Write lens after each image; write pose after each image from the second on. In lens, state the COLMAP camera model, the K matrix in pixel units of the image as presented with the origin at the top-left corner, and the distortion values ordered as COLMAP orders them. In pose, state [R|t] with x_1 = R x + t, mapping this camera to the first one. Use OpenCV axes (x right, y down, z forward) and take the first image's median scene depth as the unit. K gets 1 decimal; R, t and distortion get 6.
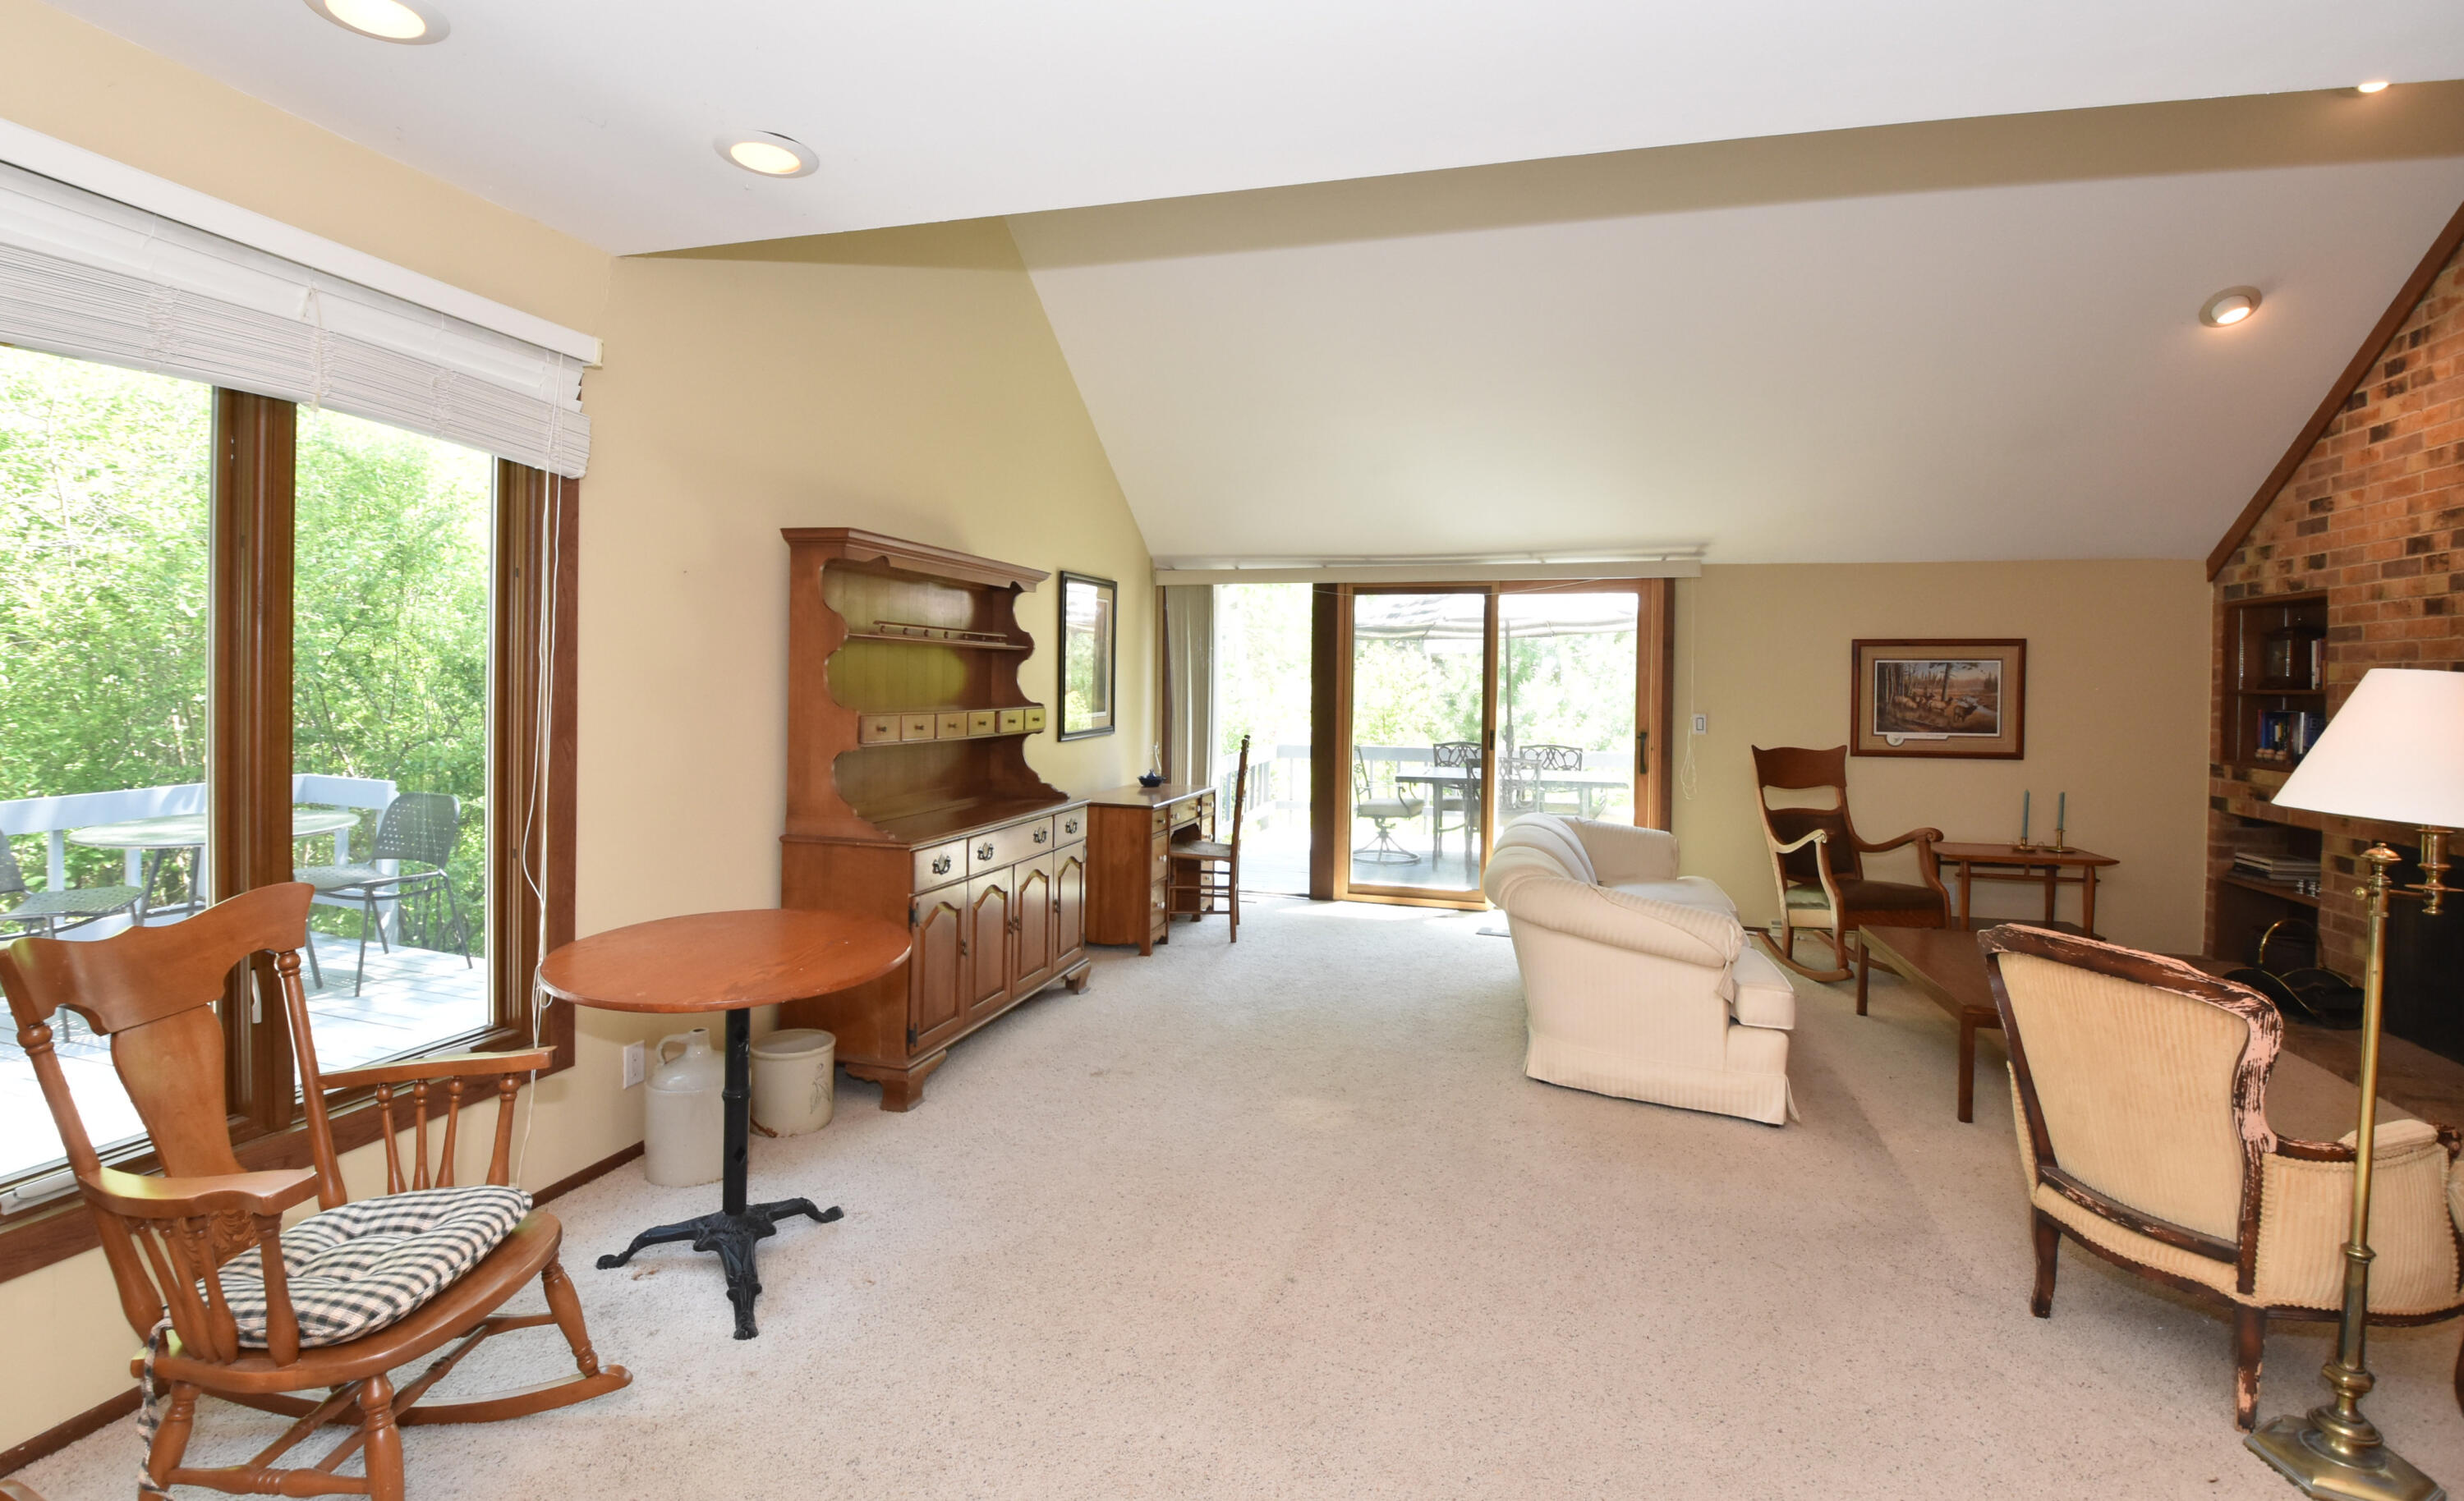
lens RADIAL K [[1121.4, 0, 1235.9], [0, 1121.4, 693.5], [0, 0, 1]] dist [-0.023195, -0.002970]
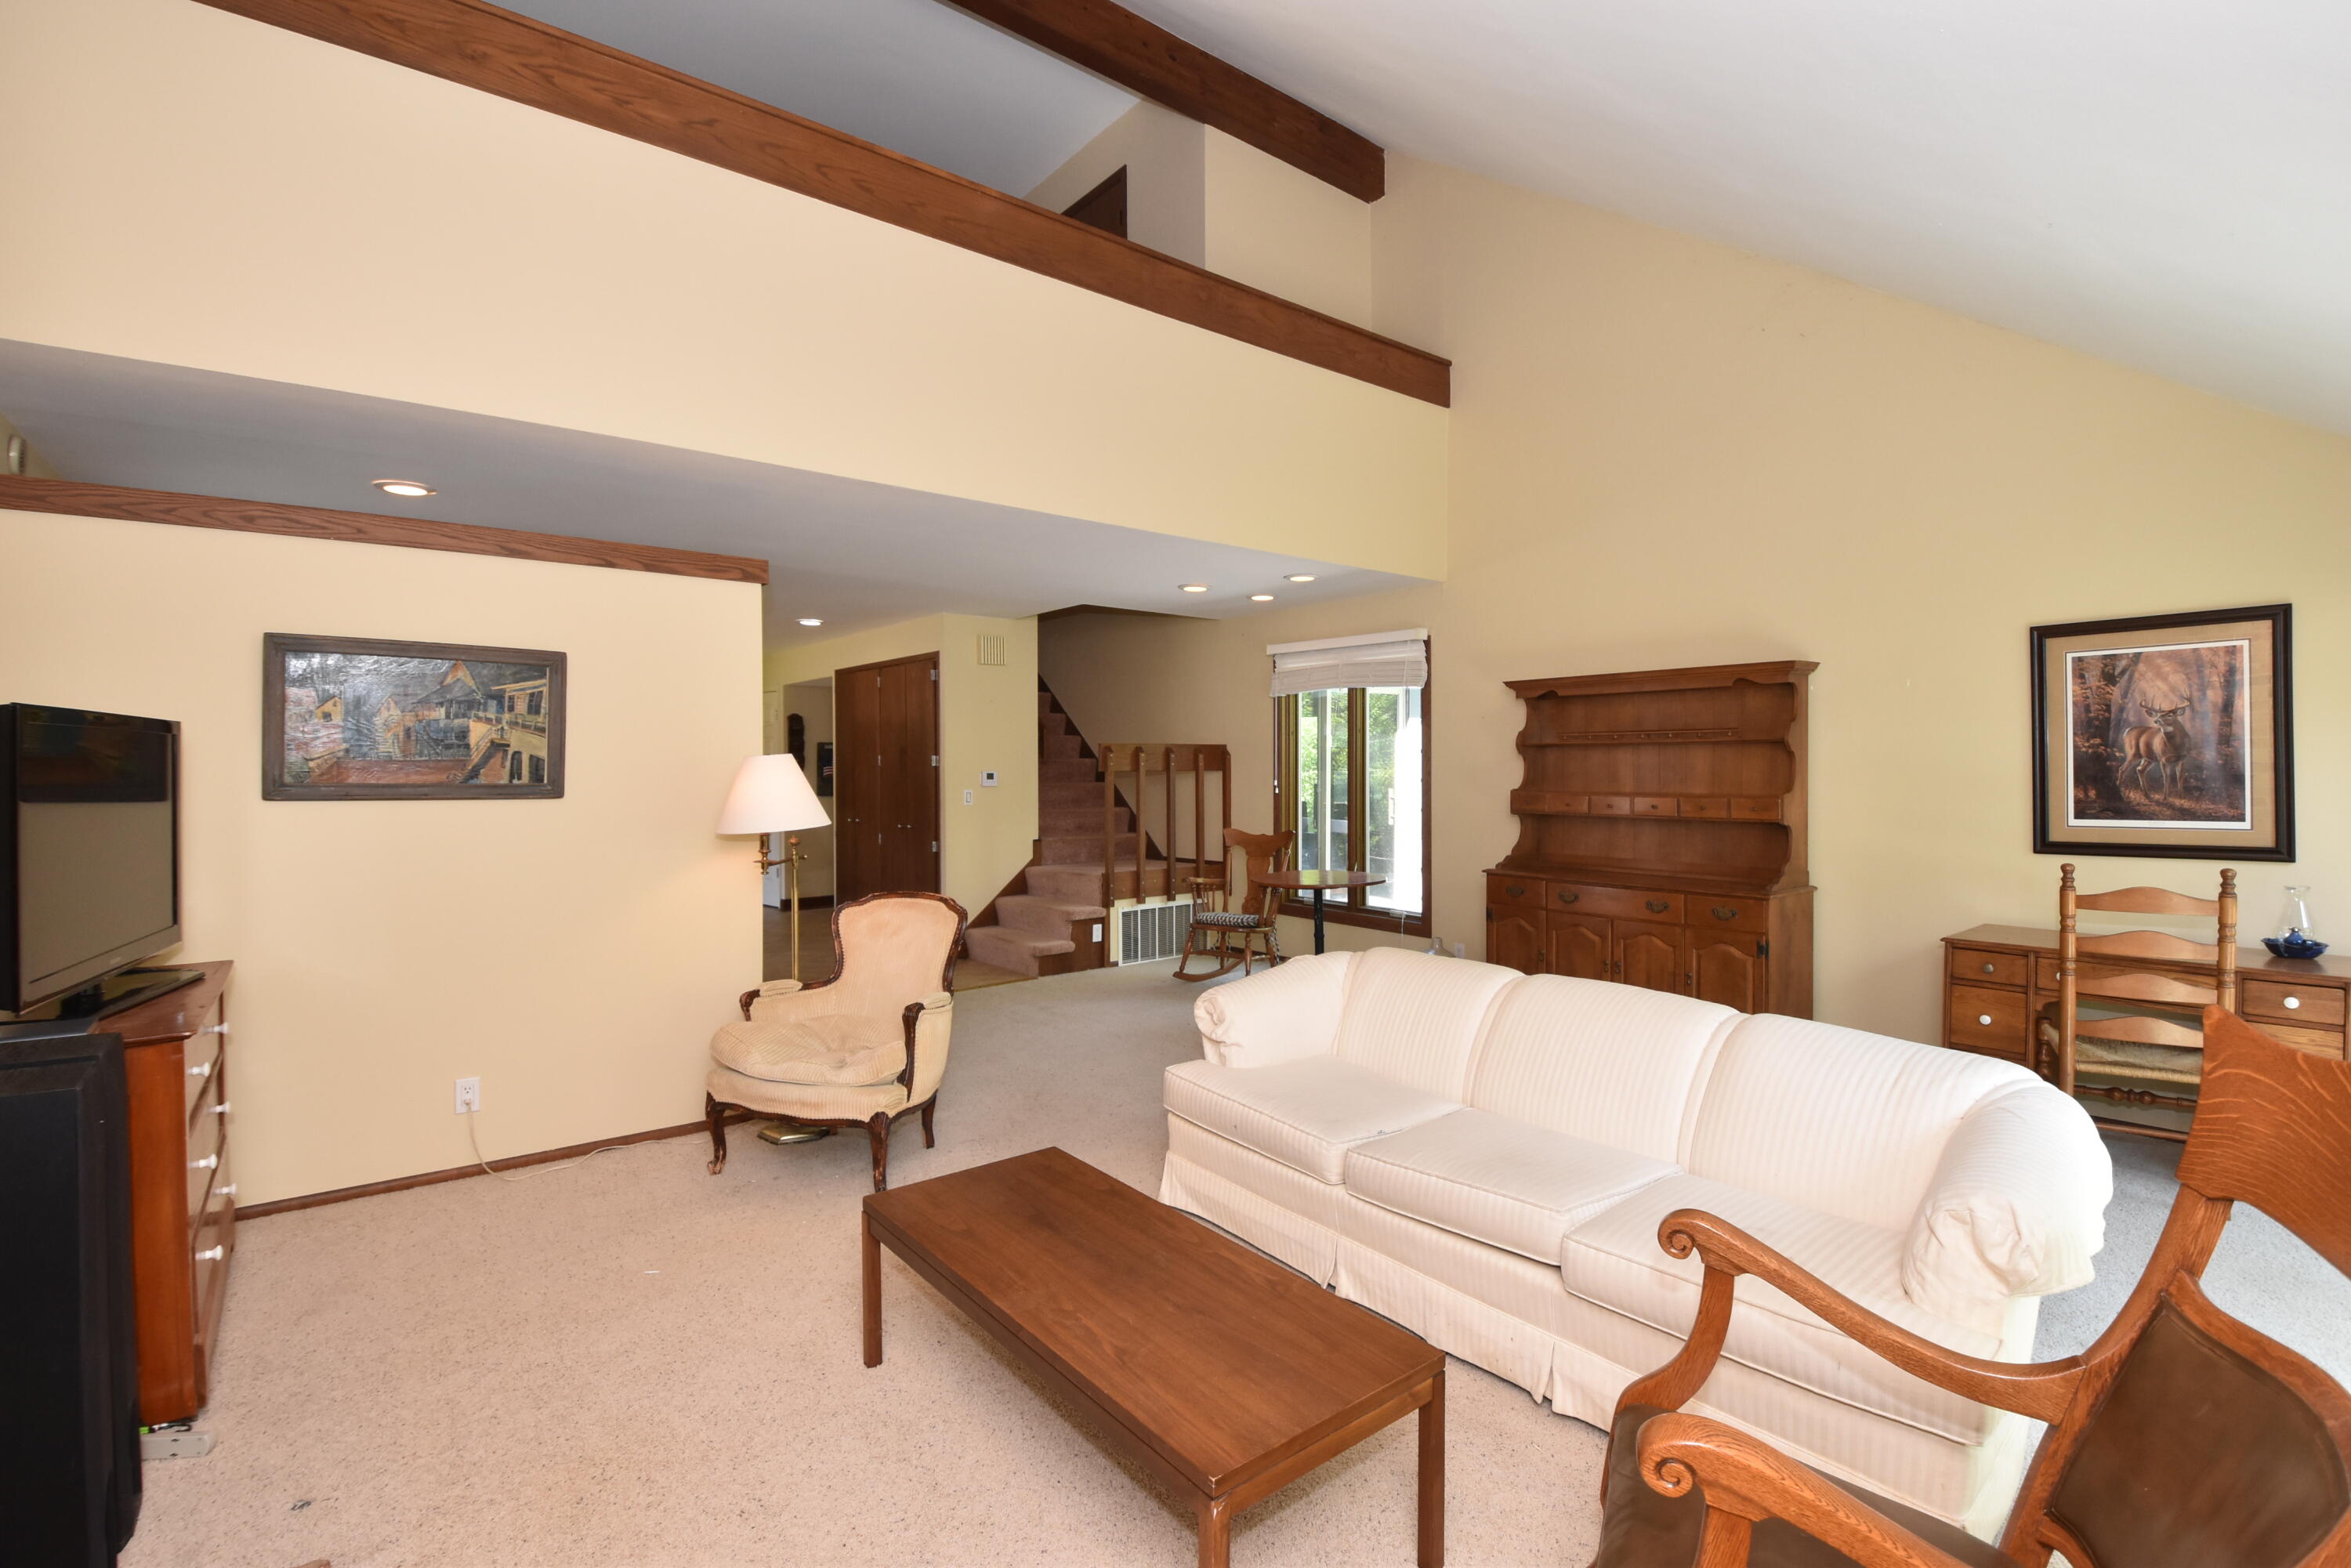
lens RADIAL K [[1038.9, 0, 1190.1], [0, 1038.9, 776.1], [0, 0, 1]] dist [-0.010791, -0.003342]
pose [[-0.579381, -0.009174, -0.815005, 0.785270], [-0.017245, 0.999851, 0.001005, 0.002116], [0.814875, 0.014637, -0.579453, 0.978720]]
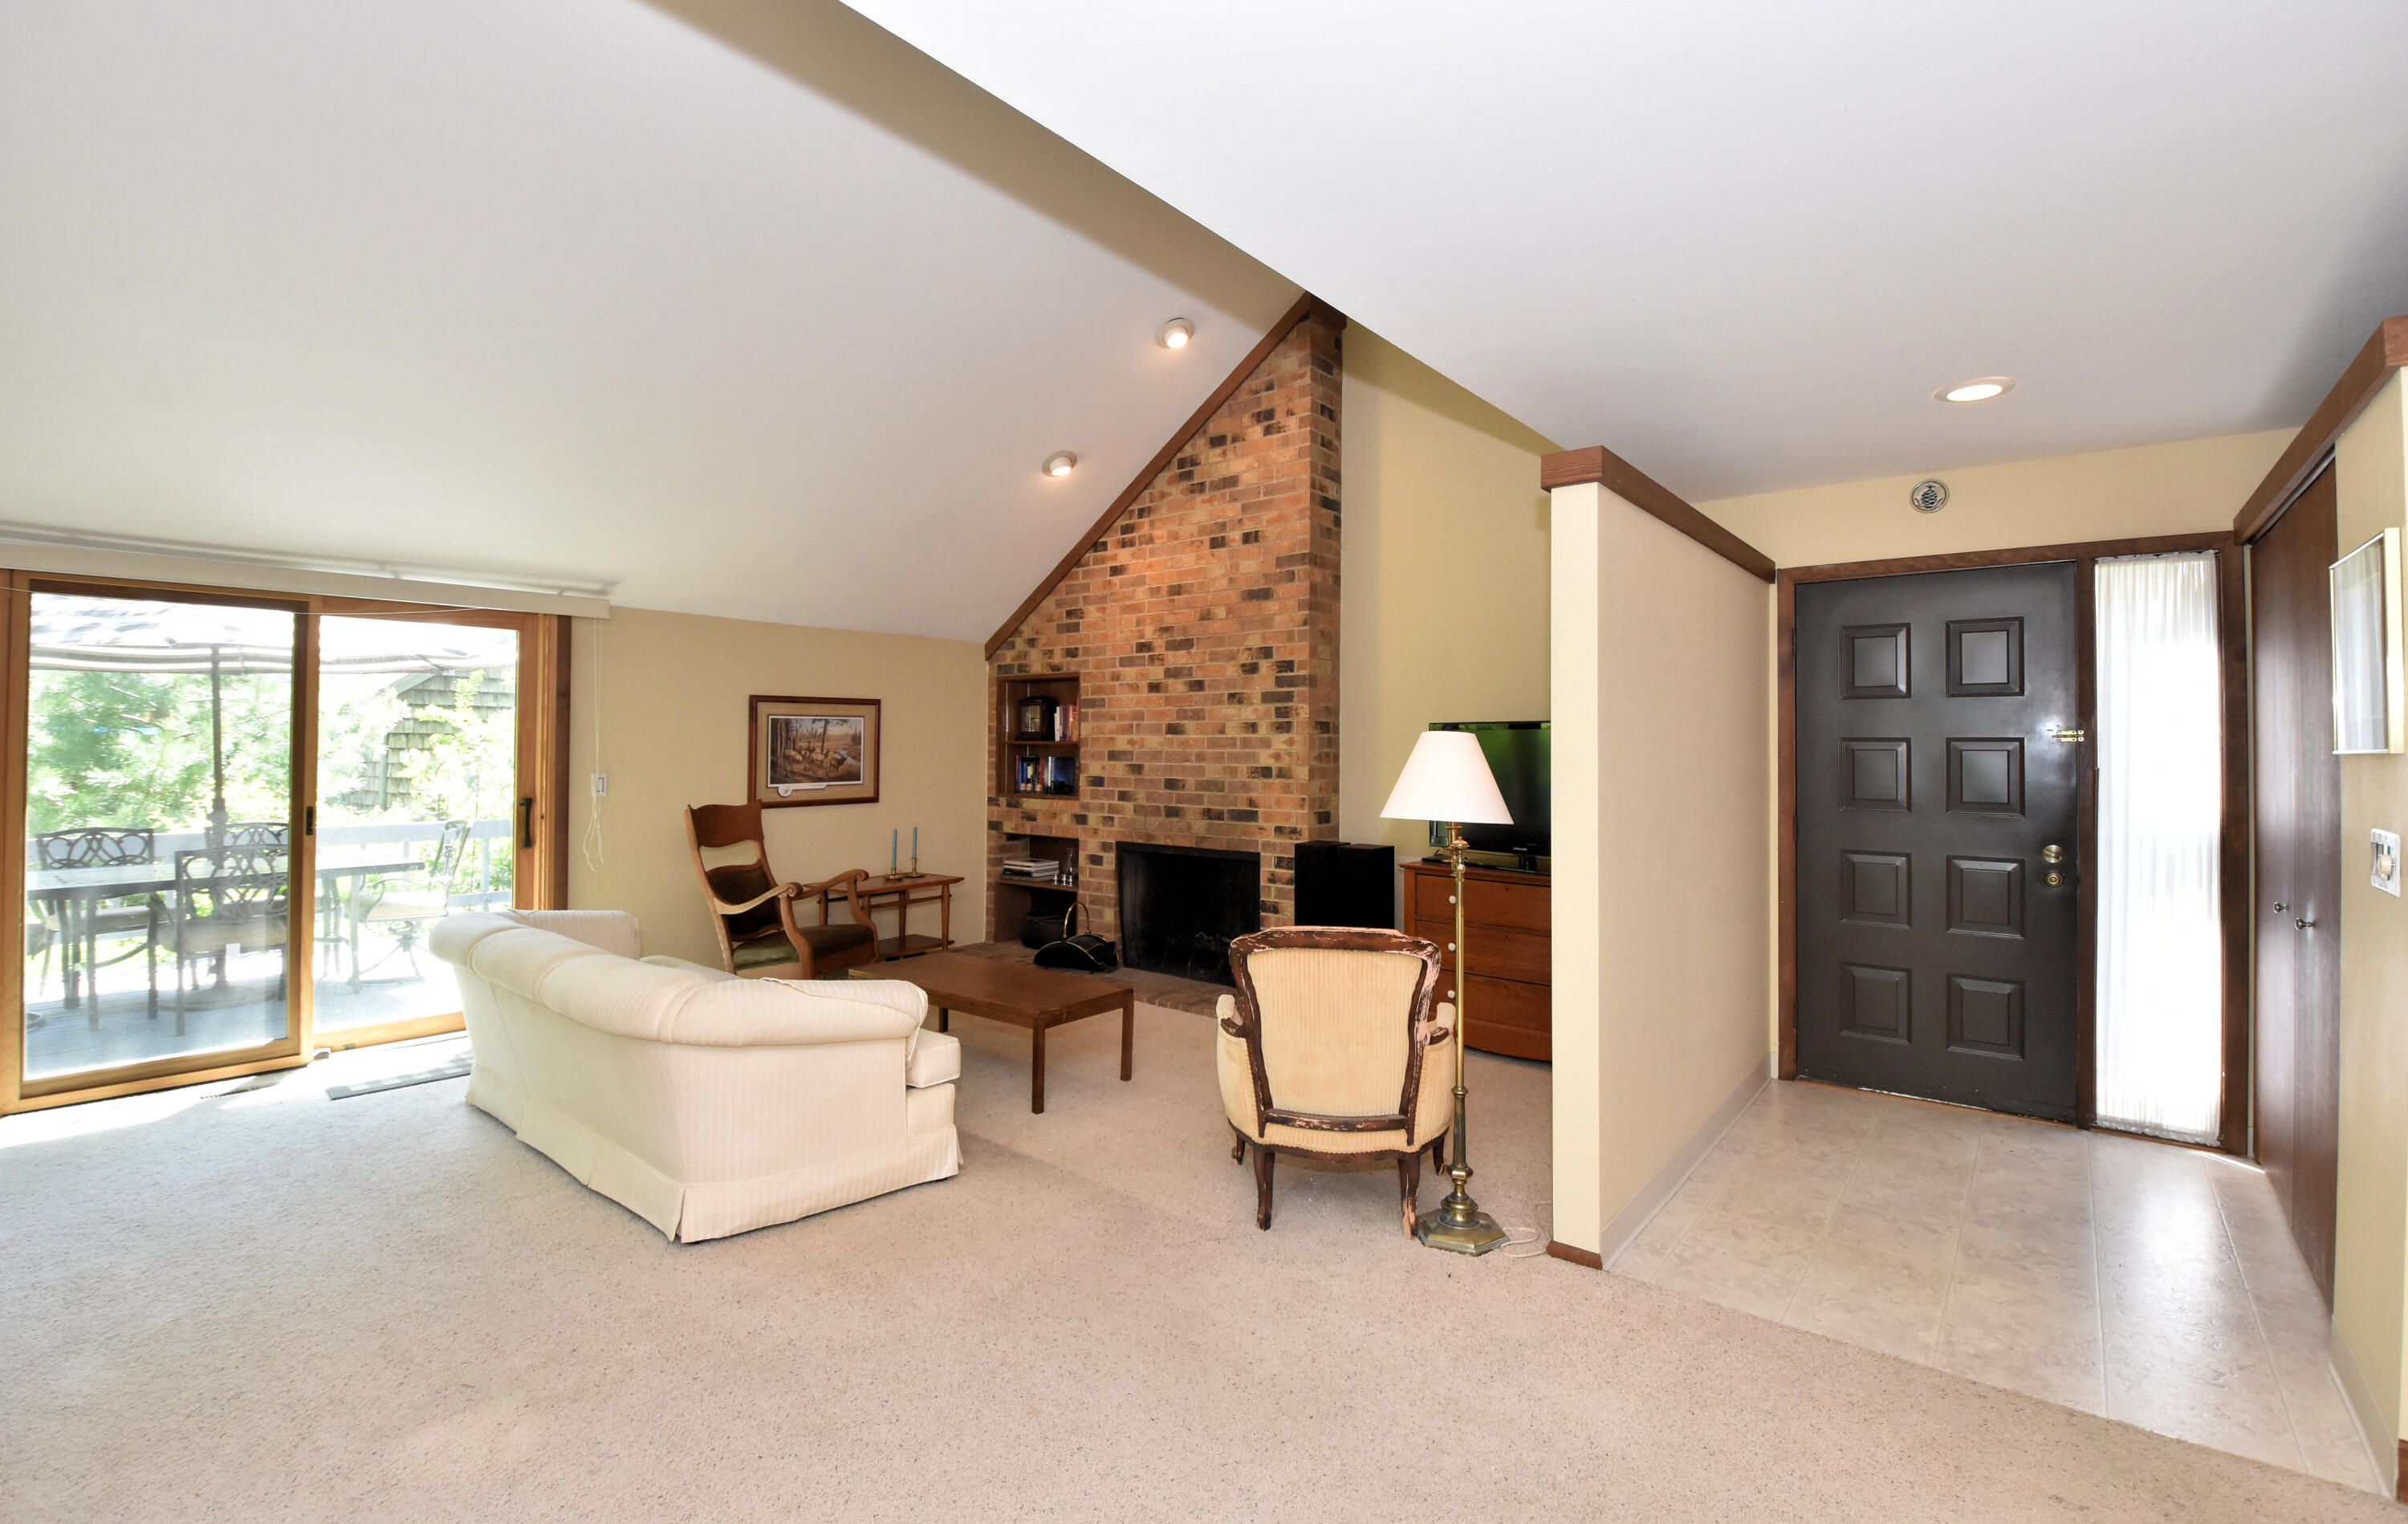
lens RADIAL K [[1048.9, 0, 1229.7], [0, 1048.9, 727.9], [0, 0, 1]] dist [-0.022964, -0.004603]
pose [[0.369027, 0.005221, 0.929404, -0.193296], [0.010233, 0.999901, -0.009680, -0.004809], [-0.929362, 0.013083, 0.368937, 0.261101]]
